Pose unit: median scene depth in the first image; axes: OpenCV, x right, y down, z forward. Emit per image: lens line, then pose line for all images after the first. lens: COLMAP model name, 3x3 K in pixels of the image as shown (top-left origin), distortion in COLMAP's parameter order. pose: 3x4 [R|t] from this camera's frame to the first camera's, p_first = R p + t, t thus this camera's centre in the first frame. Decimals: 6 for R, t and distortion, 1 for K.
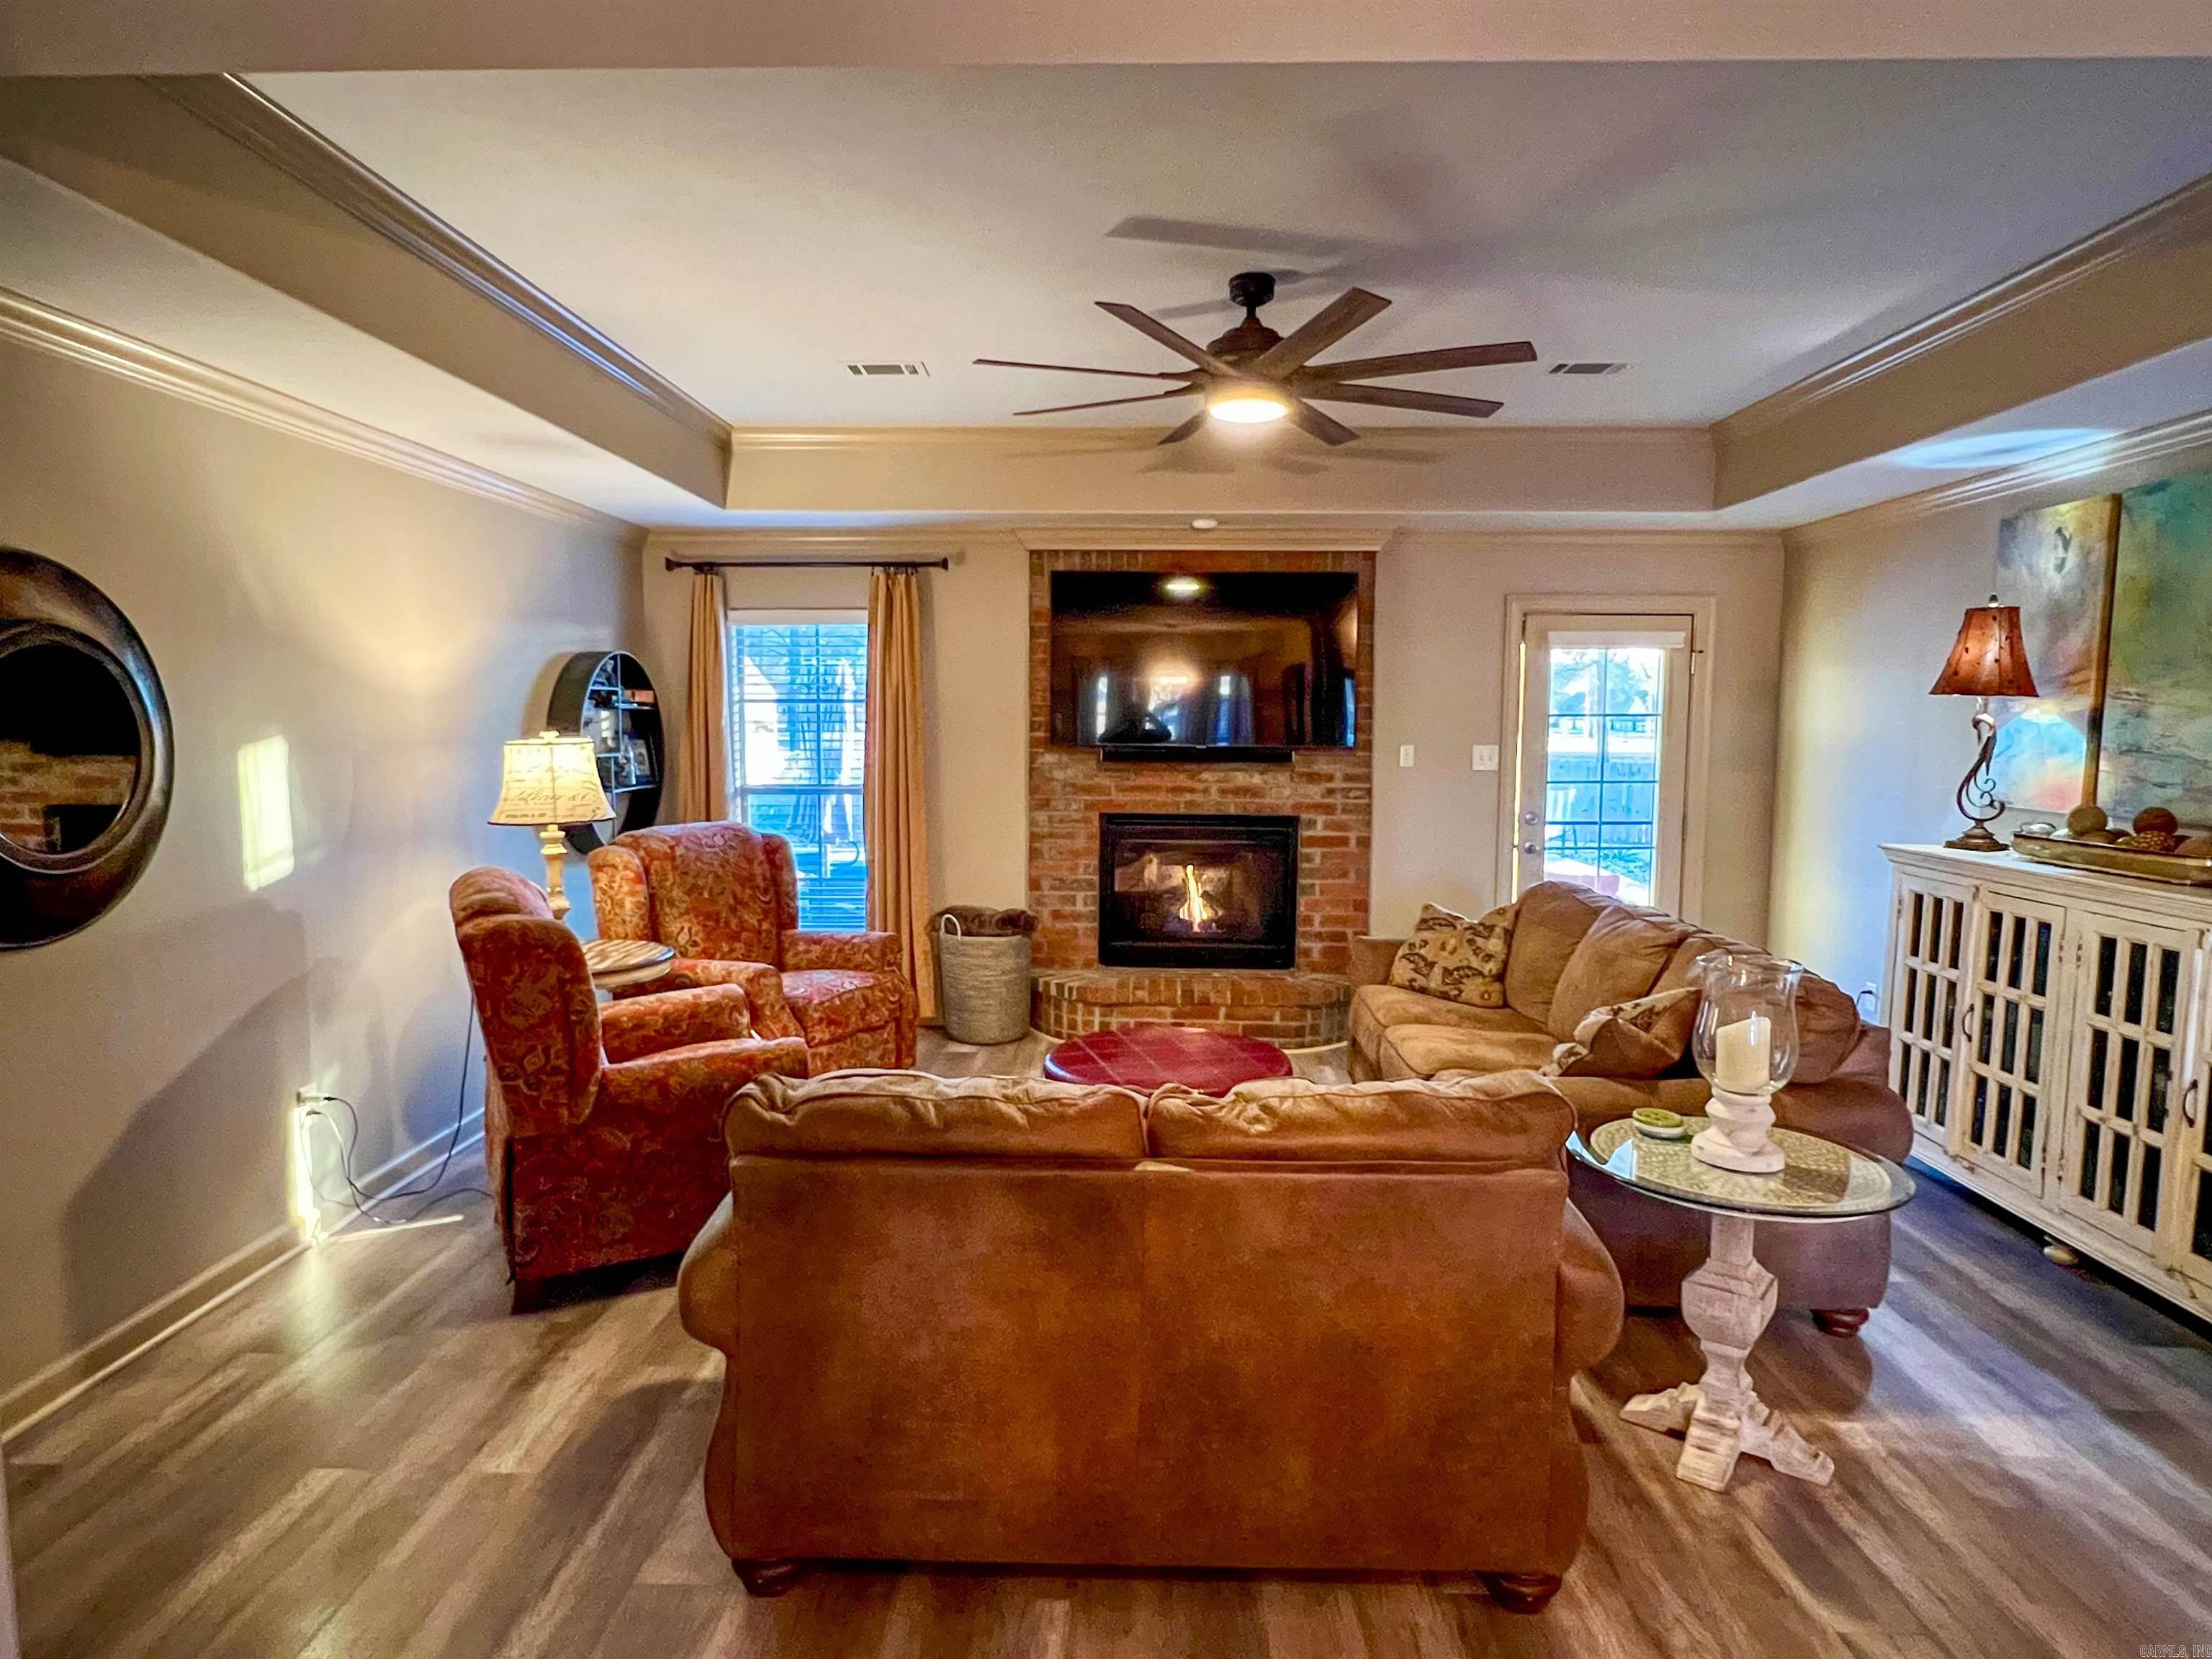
lens RADIAL K [[1286.4, 0, 1081.6], [0, 1286.4, 827.4], [0, 0, 1]] dist [-0.004594, -0.003766]
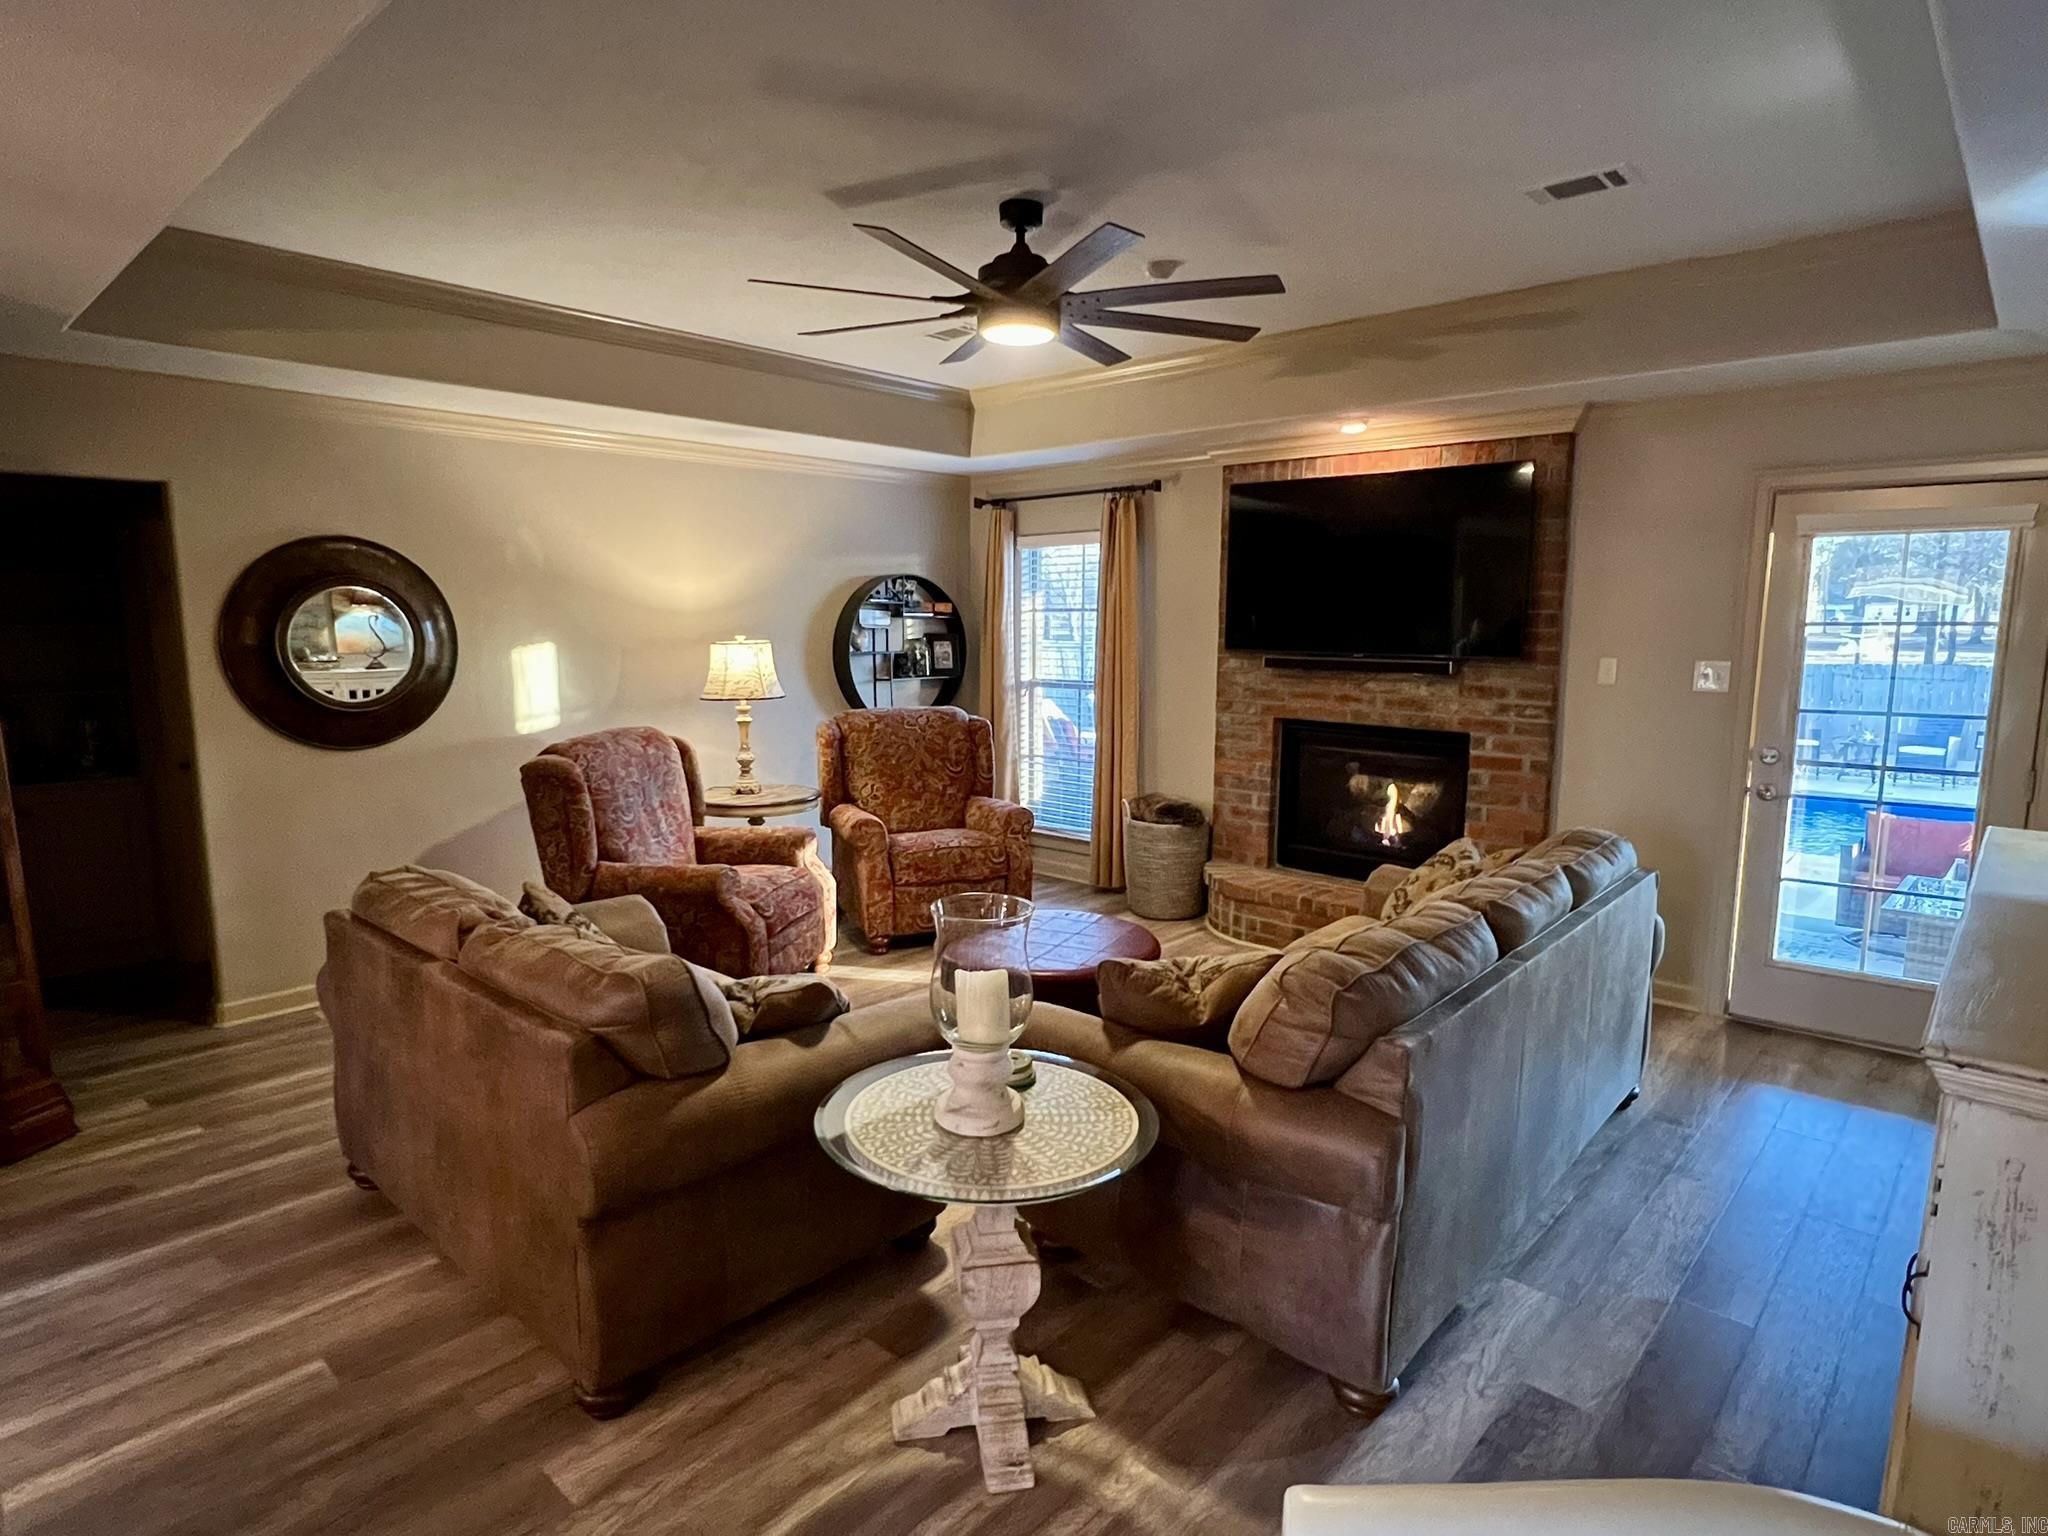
lens RADIAL K [[1119.5, 0, 994.4], [0, 1119.5, 766.7], [0, 0, 1]] dist [0.000758, 0.002951]
pose [[0.750192, 0.085770, -0.655633, 0.442683], [-0.054803, 0.996205, 0.067617, -0.020696], [0.658945, -0.014795, 0.752046, 0.175612]]
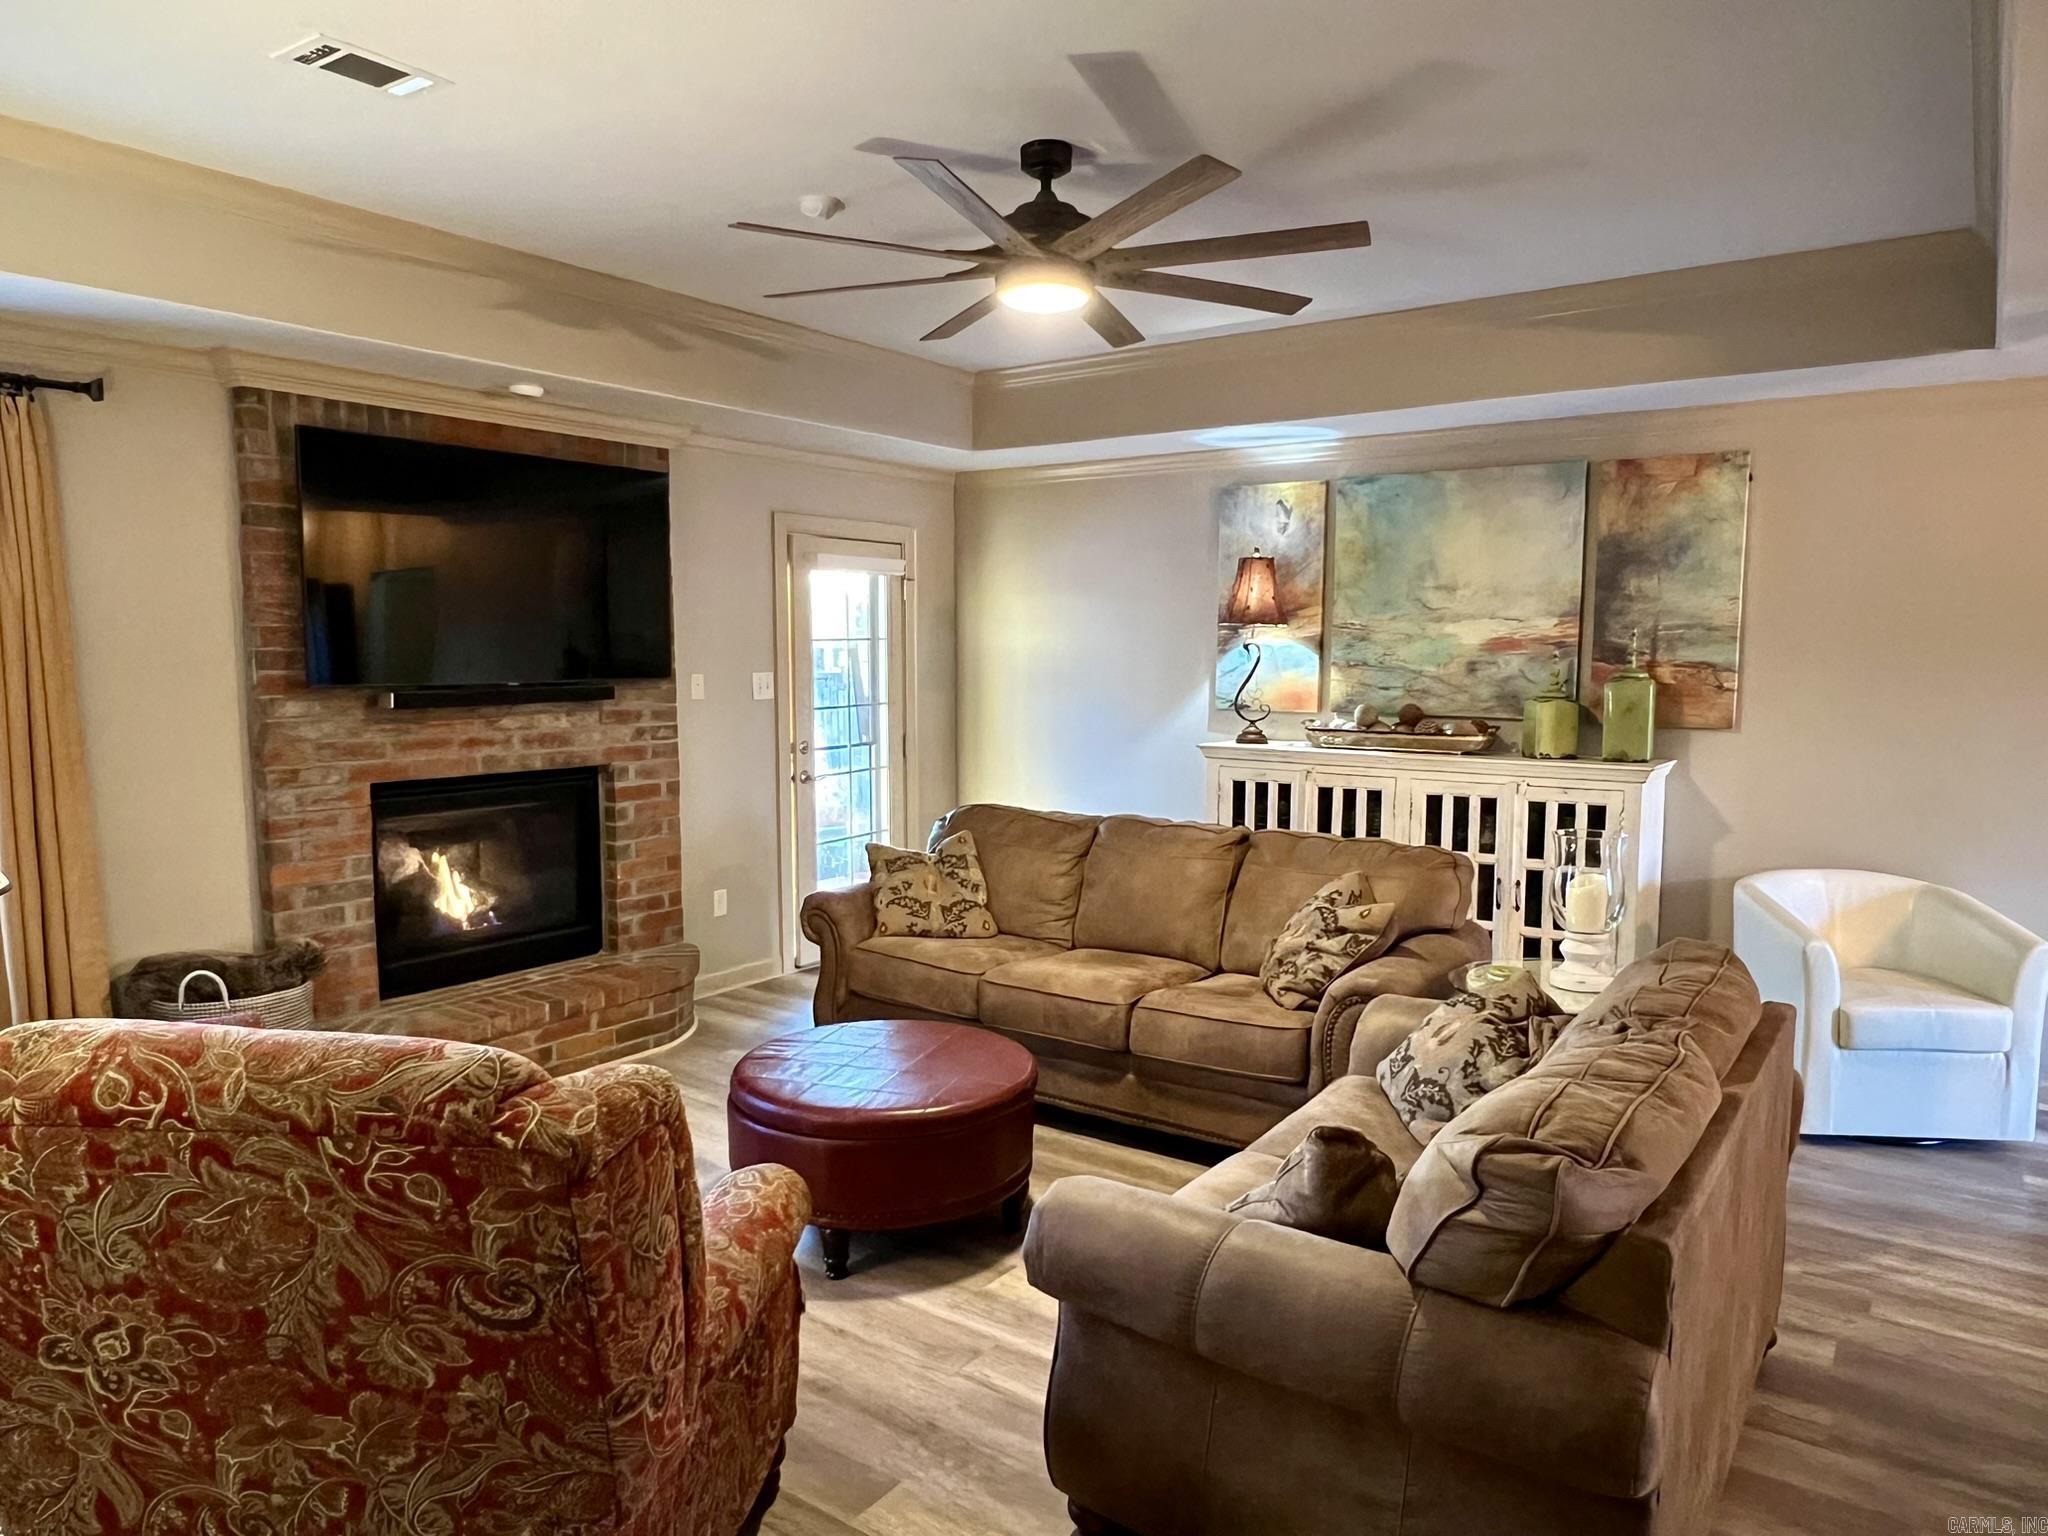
lens RADIAL K [[1350.5, 0, 1019.0], [0, 1350.5, 773.4], [0, 0, 1]] dist [0.009662, -0.004957]
pose [[0.554634, -0.087517, 0.827479, -0.400219], [0.072873, 0.995741, 0.056469, -0.032952], [-0.828897, 0.028982, 0.558650, 0.303002]]
